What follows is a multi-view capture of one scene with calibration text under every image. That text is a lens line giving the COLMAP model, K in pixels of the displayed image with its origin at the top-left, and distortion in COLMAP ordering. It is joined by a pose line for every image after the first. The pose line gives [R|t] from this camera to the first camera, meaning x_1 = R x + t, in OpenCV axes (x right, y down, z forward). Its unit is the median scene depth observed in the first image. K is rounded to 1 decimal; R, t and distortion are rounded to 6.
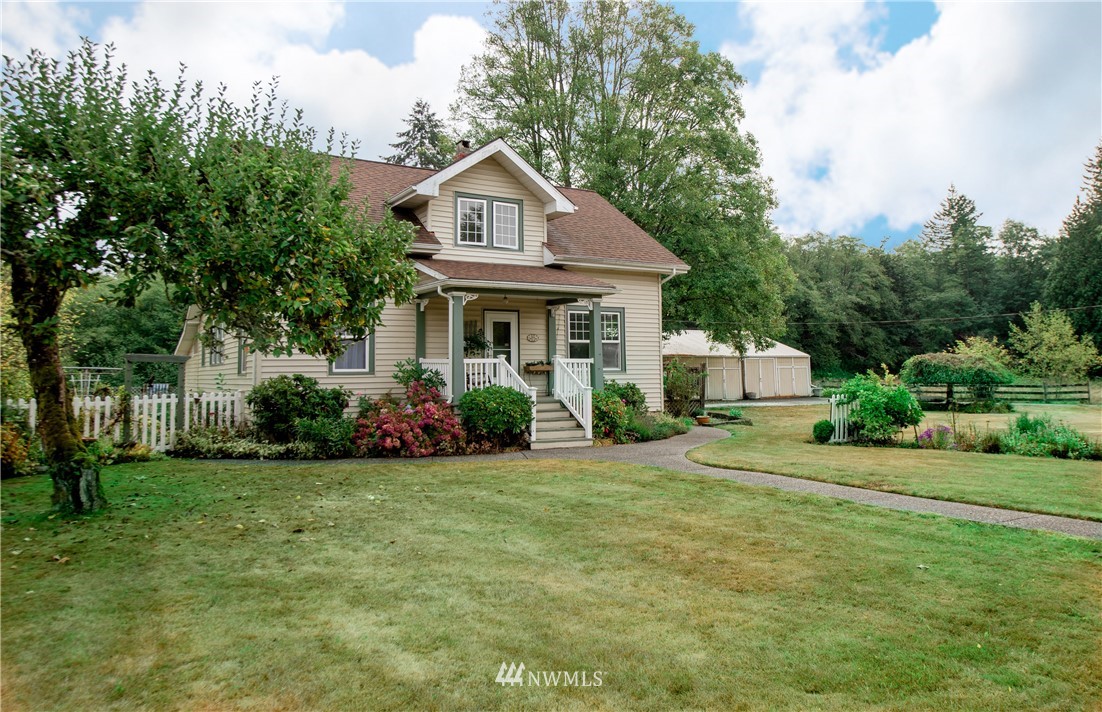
lens RADIAL K [[771.4, 0, 550.7], [0, 771.4, 354.5], [0, 0, 1]] dist [-0.001898, 0.000387]
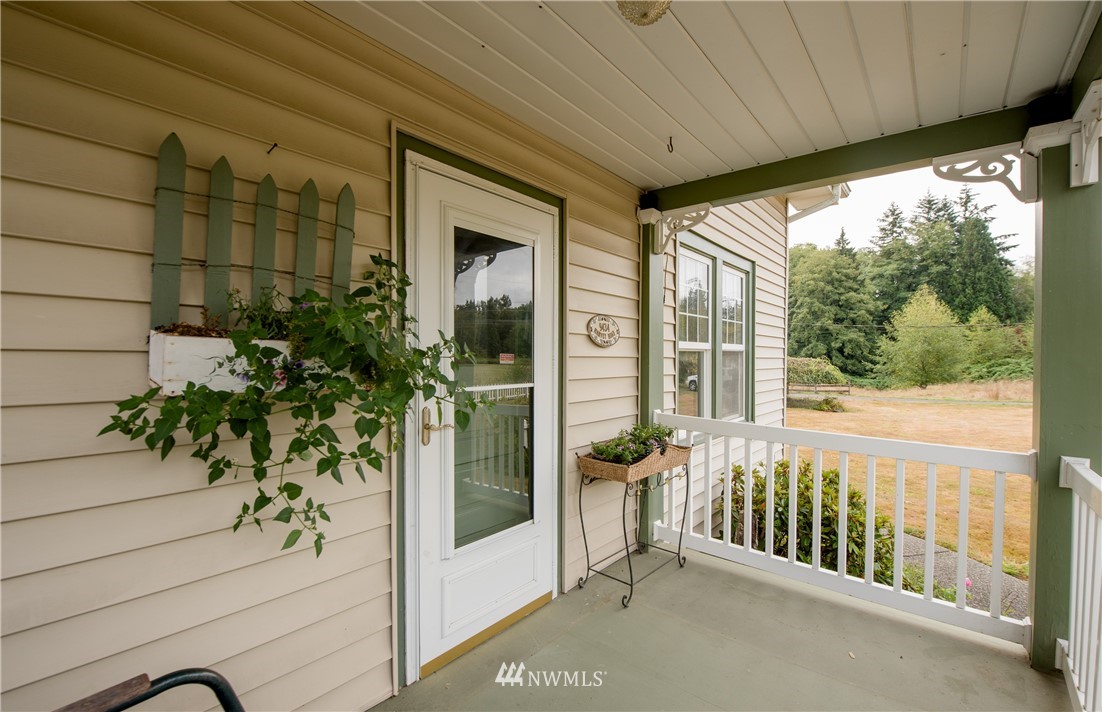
lens RADIAL K [[462.9, 0, 552.1], [0, 462.9, 356.7], [0, 0, 1]] dist [-0.000271, -0.000001]
pose [[0.943746, 0.018537, 0.330152, -0.079396], [-0.029165, 0.999203, 0.027268, -0.015723], [-0.329383, -0.035363, 0.943534, 0.811874]]
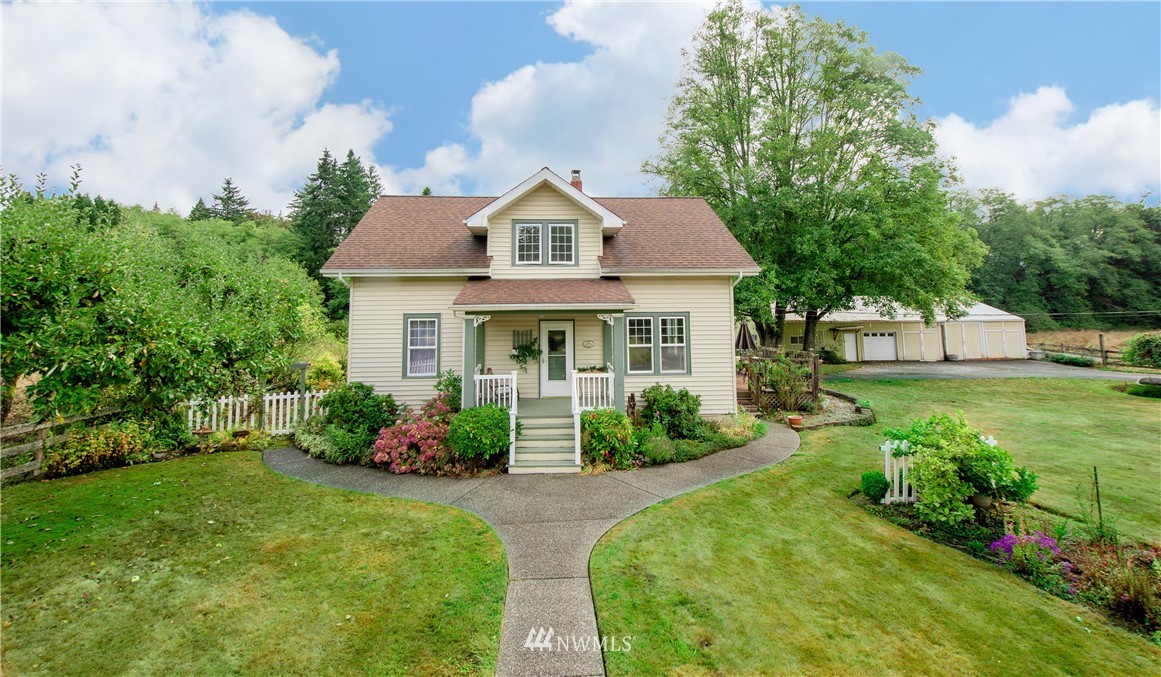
lens RADIAL K [[496.4, 0, 562.5], [0, 496.4, 292.5], [0, 0, 1]] dist [-0.014993, -0.001198]
pose [[0.882661, -0.023635, -0.469415, 0.258306], [0.013991, 0.999613, -0.024024, -0.073120], [0.469802, 0.014637, 0.882651, 0.336254]]
